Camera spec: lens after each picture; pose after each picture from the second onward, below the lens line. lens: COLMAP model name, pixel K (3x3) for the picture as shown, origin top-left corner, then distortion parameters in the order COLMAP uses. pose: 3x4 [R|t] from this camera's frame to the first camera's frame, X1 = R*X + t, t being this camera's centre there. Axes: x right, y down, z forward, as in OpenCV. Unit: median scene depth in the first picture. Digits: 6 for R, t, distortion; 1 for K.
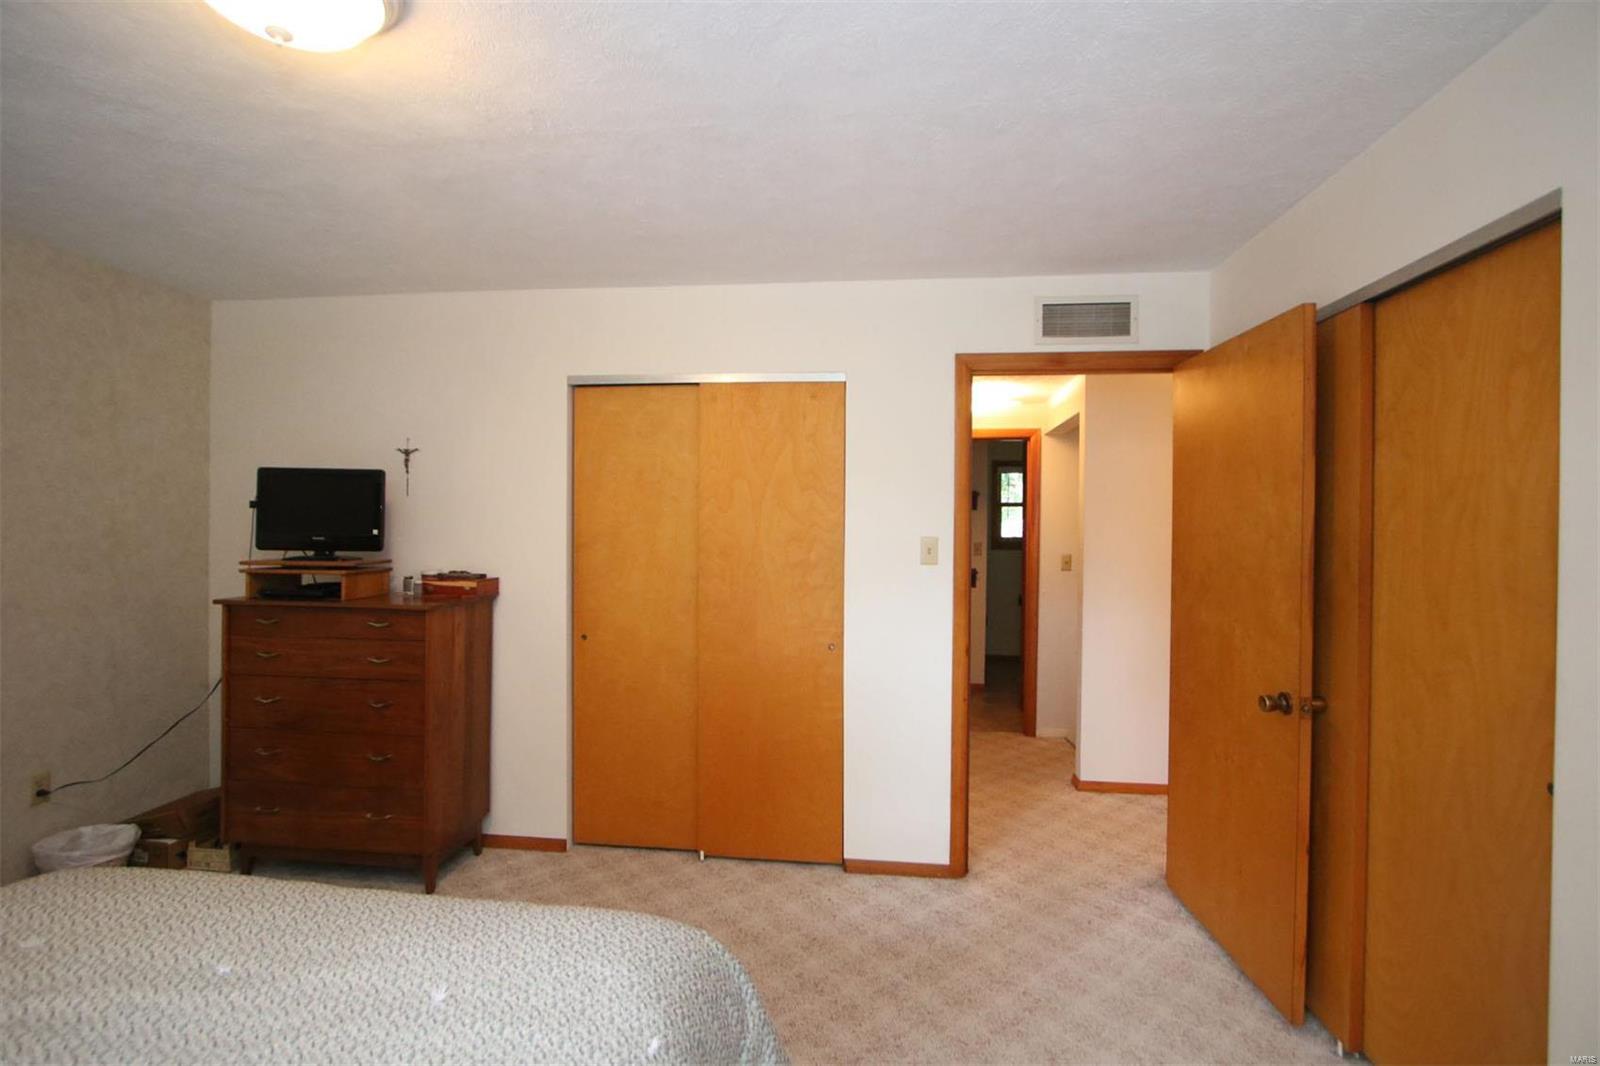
lens RADIAL K [[732.7, 0, 800.5], [0, 732.7, 526.6], [0, 0, 1]] dist [-0.006070, -0.003130]
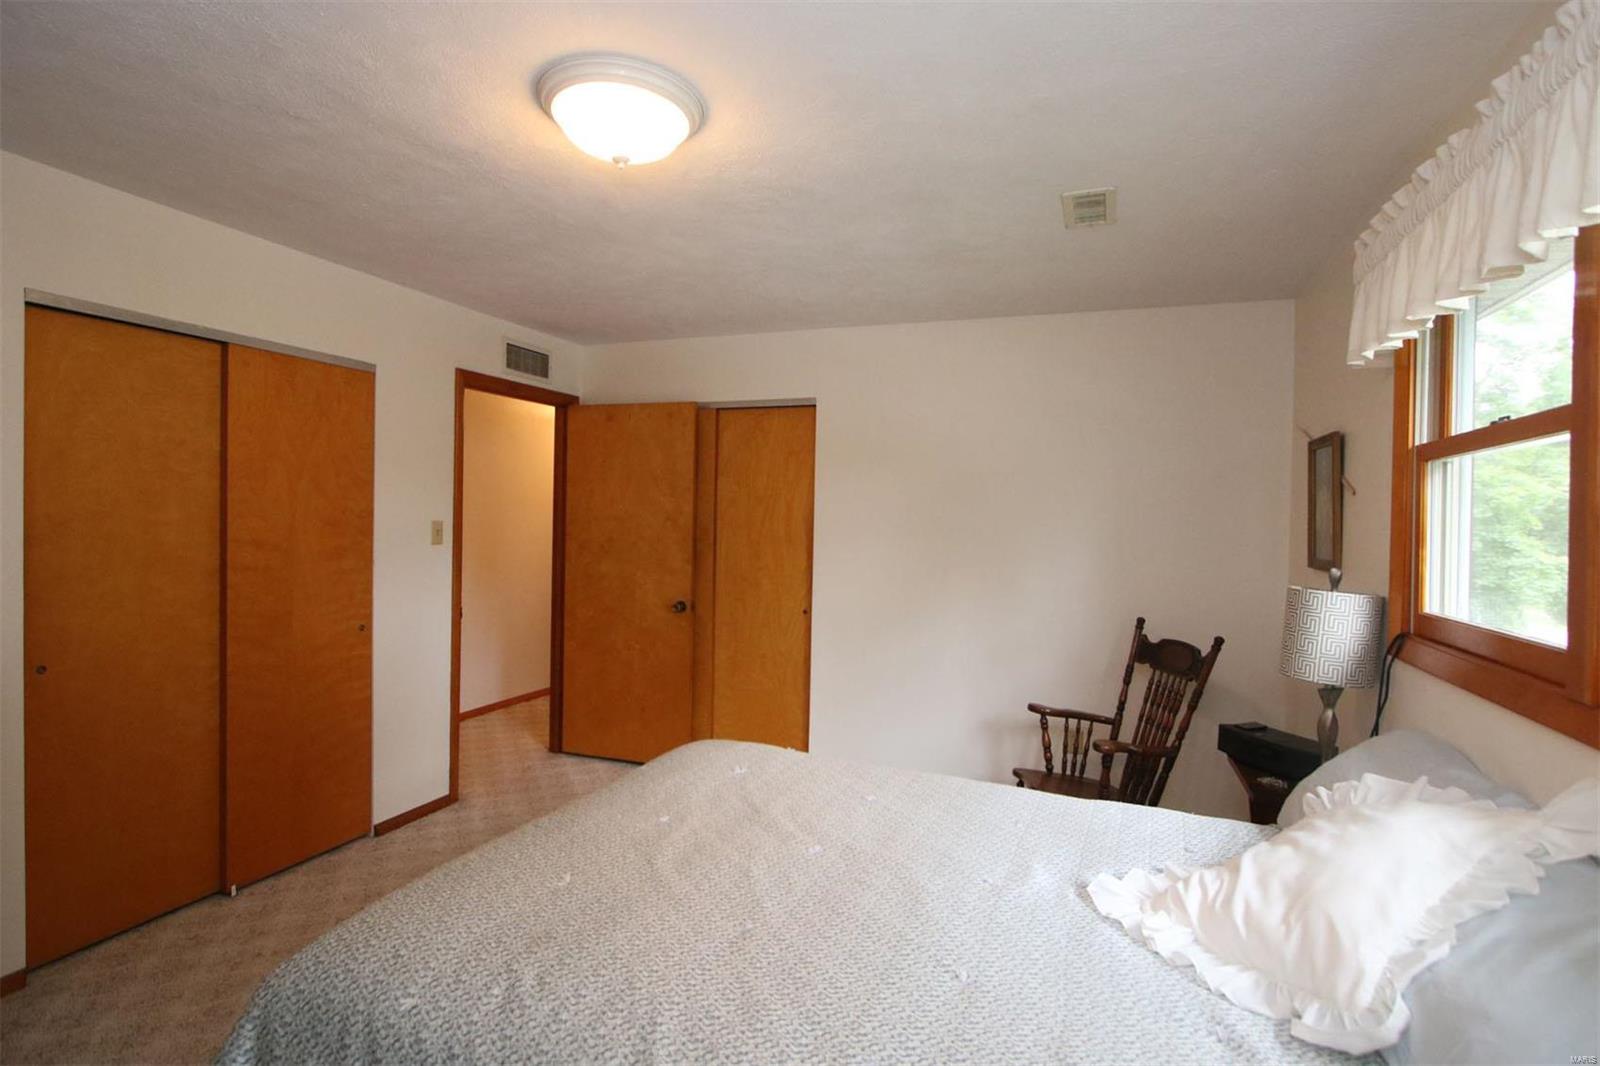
lens RADIAL K [[811.8, 0, 800.0], [0, 811.8, 533.0], [0, 0, 1]] dist [0.000221, -0.000173]
pose [[0.240976, -0.025754, 0.970189, -0.948759], [-0.015314, 0.999422, 0.030334, -0.015353], [-0.970410, -0.022167, 0.240443, 0.131954]]
